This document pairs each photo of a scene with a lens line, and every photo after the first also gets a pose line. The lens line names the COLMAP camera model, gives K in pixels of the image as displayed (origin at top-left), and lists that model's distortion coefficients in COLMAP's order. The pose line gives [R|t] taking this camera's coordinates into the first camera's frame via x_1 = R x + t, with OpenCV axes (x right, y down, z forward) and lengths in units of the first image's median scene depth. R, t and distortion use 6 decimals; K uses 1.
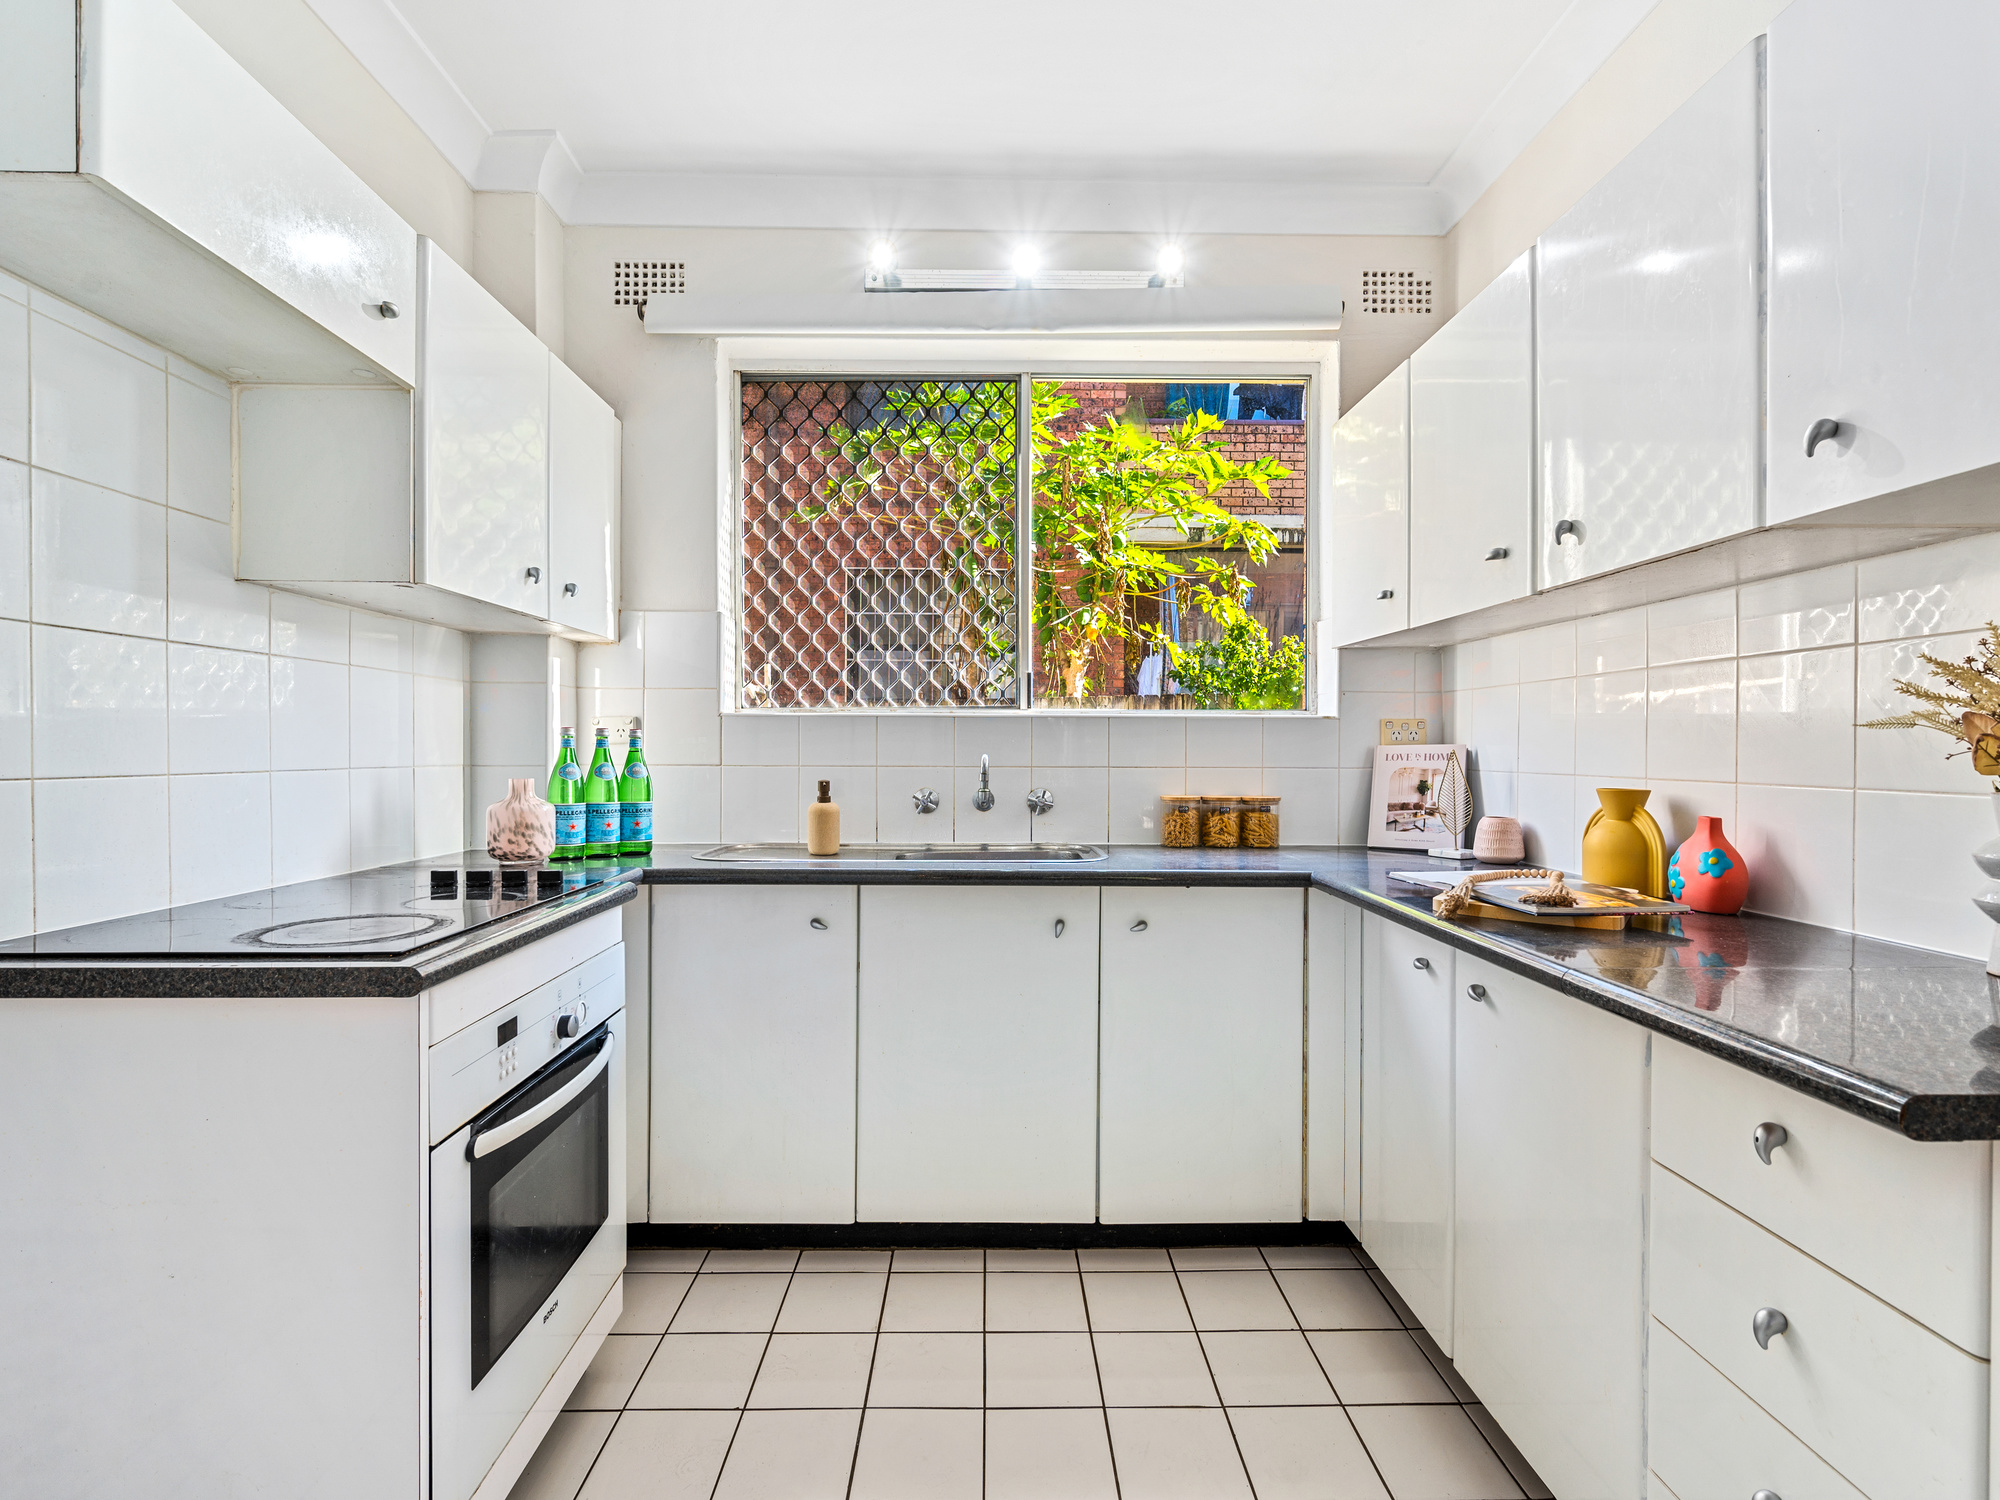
lens RADIAL K [[922.3, 0, 998.0], [0, 922.3, 752.0], [0, 0, 1]] dist [-0.002673, 0.001640]
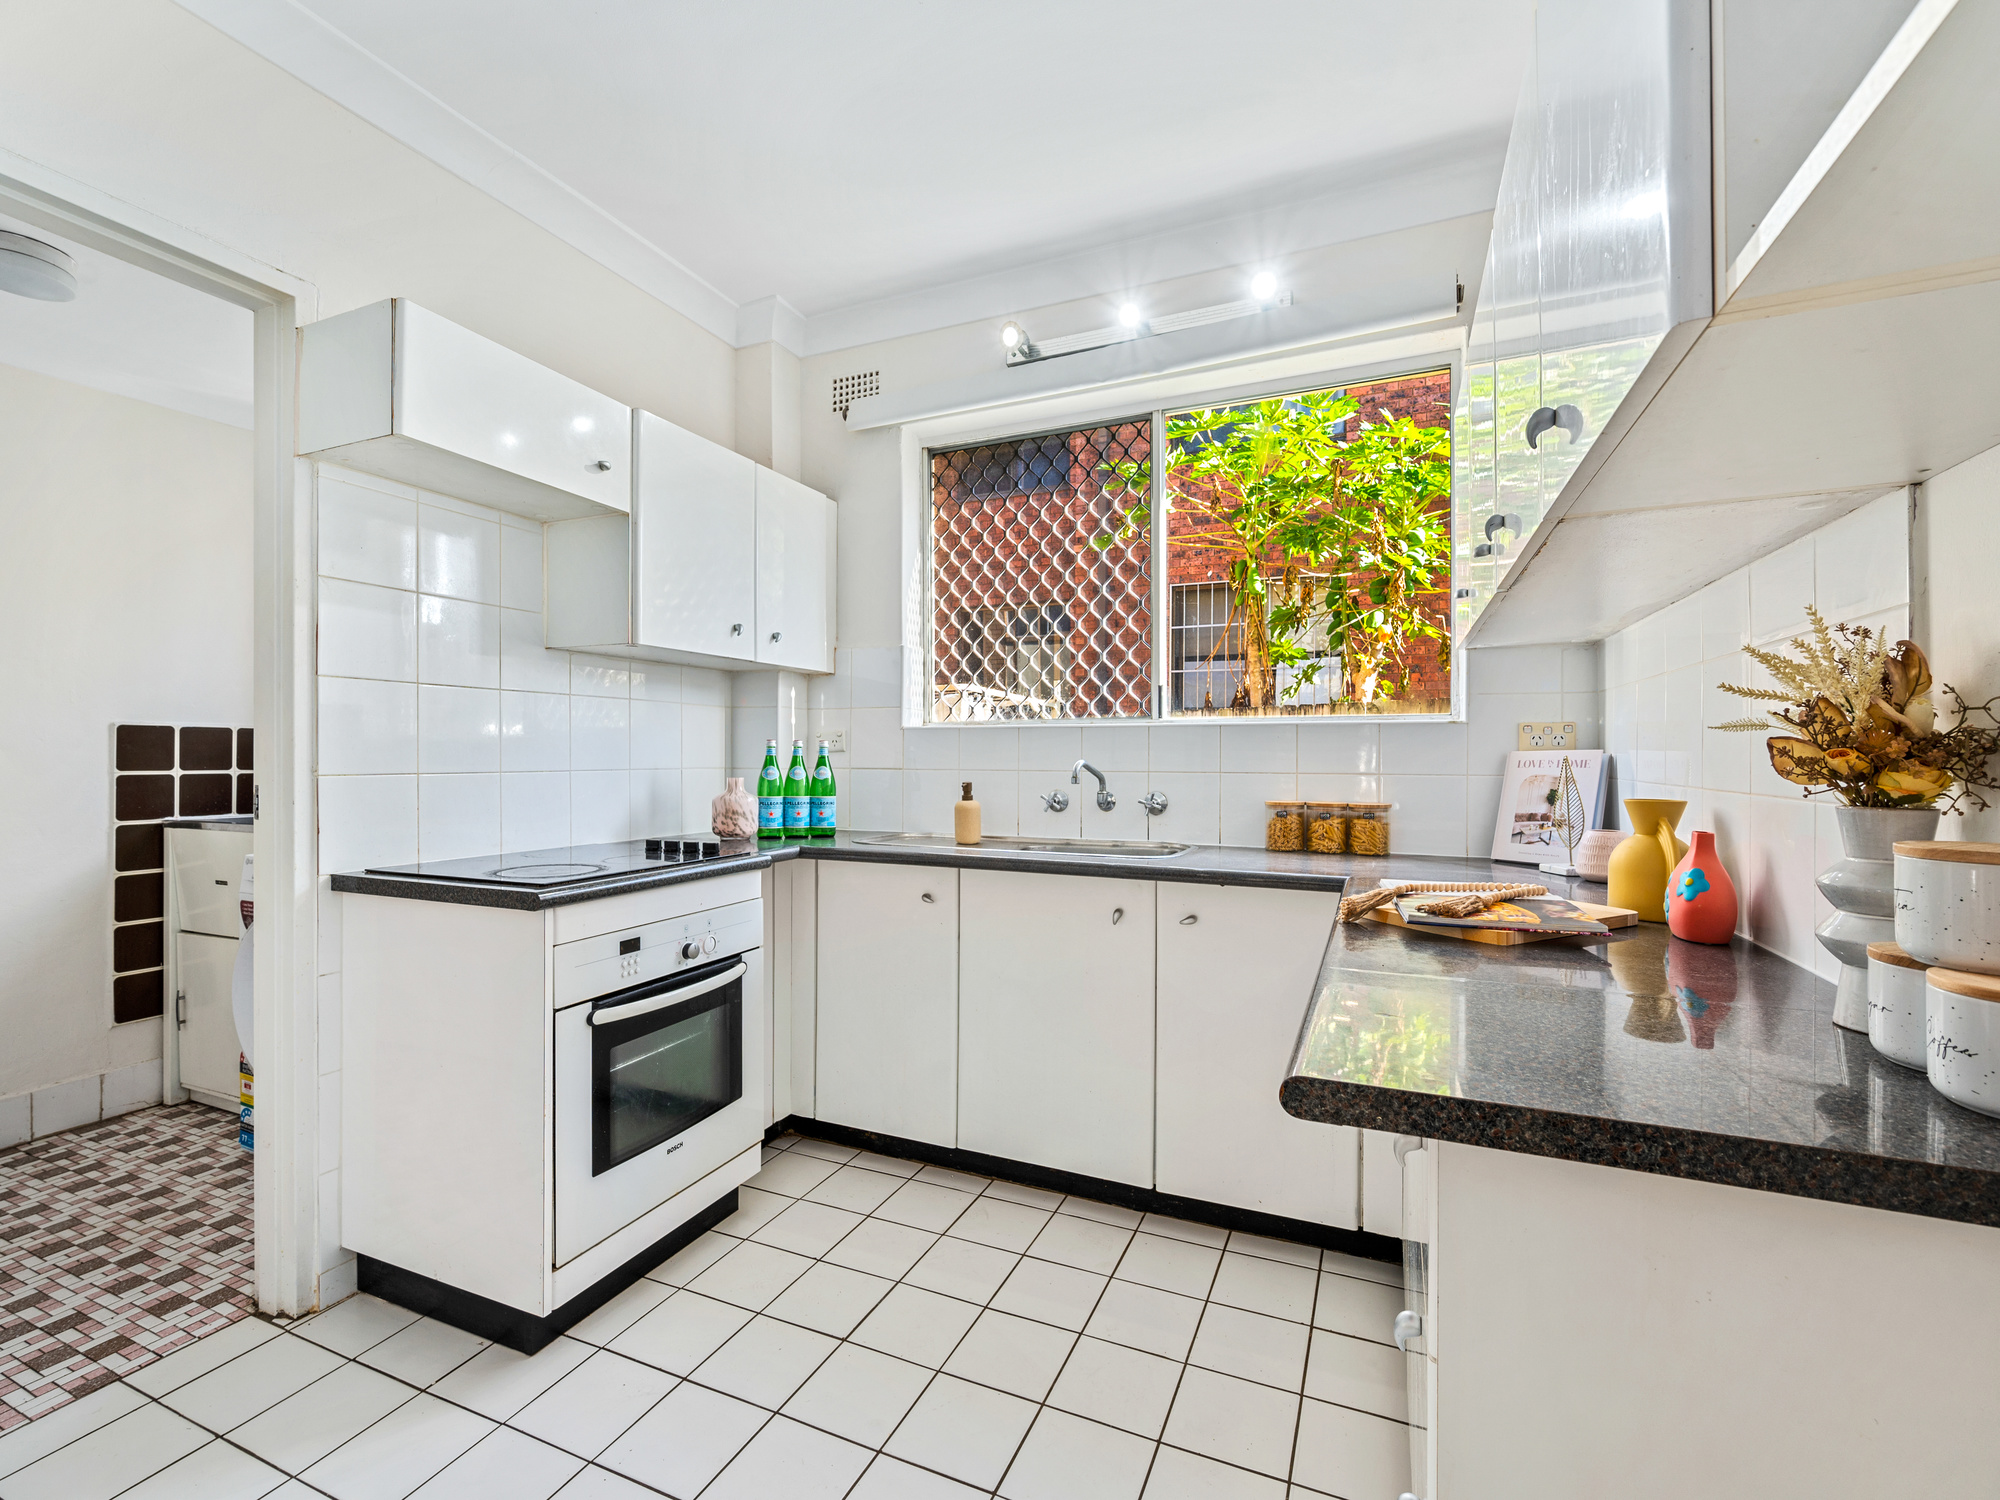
lens RADIAL K [[882.1, 0, 1000.5], [0, 882.1, 751.0], [0, 0, 1]] dist [-0.000014, -0.000239]
pose [[0.909325, -0.003525, -0.416073, 0.344320], [-0.000072, 0.999963, -0.008629, 0.000530], [0.416087, 0.007876, 0.909290, -0.026579]]
